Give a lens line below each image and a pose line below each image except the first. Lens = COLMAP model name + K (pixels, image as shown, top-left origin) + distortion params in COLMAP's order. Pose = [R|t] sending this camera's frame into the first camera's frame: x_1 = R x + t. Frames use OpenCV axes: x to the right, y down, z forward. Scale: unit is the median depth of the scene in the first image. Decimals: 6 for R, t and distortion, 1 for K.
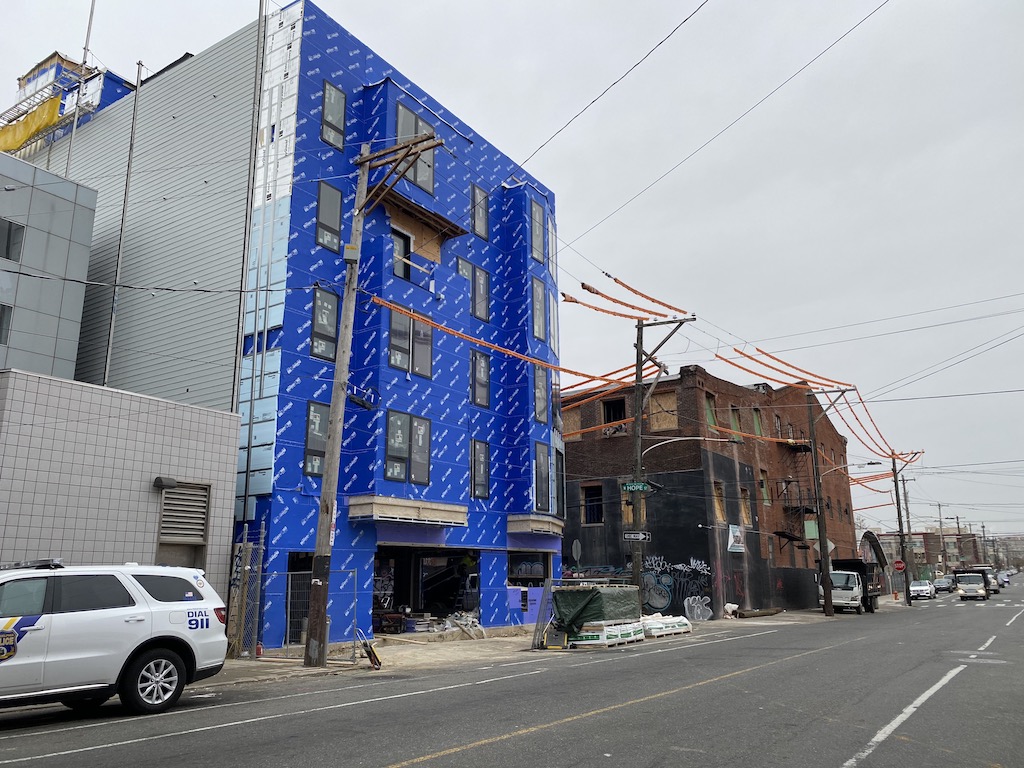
lens RADIAL K [[780.5, 0, 512.0], [0, 780.5, 384.0], [0, 0, 1]] dist [0.008150, 0.001871]
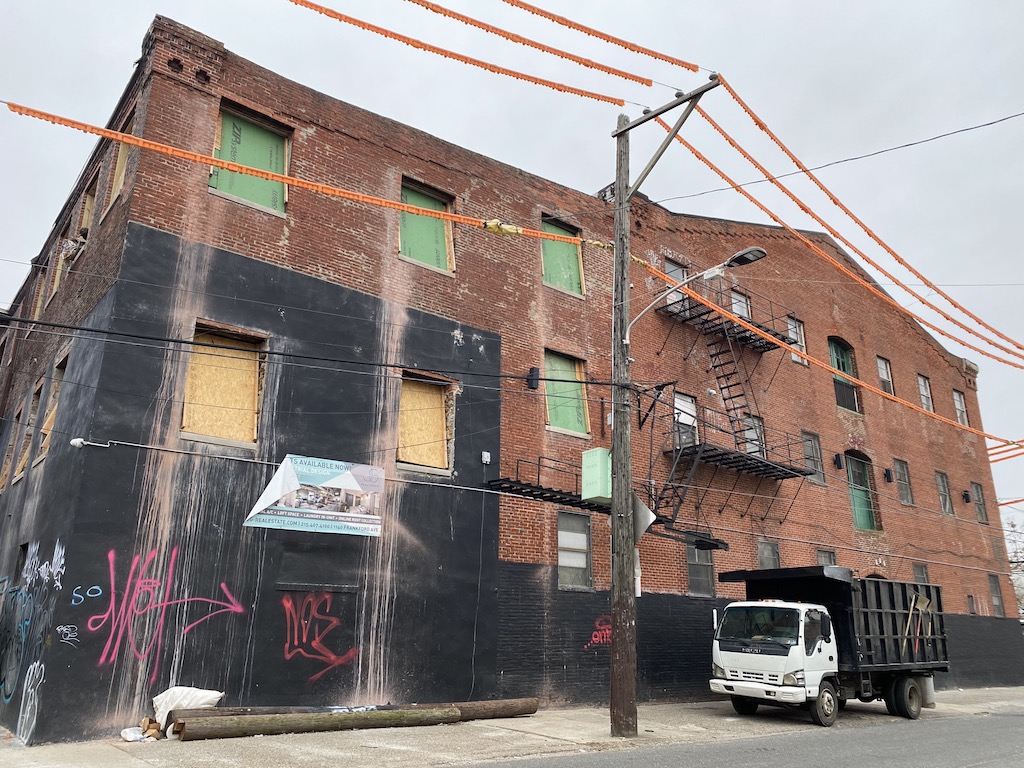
lens RADIAL K [[780.5, 0, 512.0], [0, 780.5, 384.0], [0, 0, 1]] dist [0.008150, 0.001871]
pose [[0.956511, -0.075285, -0.281812, 0.433311], [0.056238, 0.995590, -0.075086, 0.164371], [0.286222, 0.055972, 0.956527, 0.631595]]
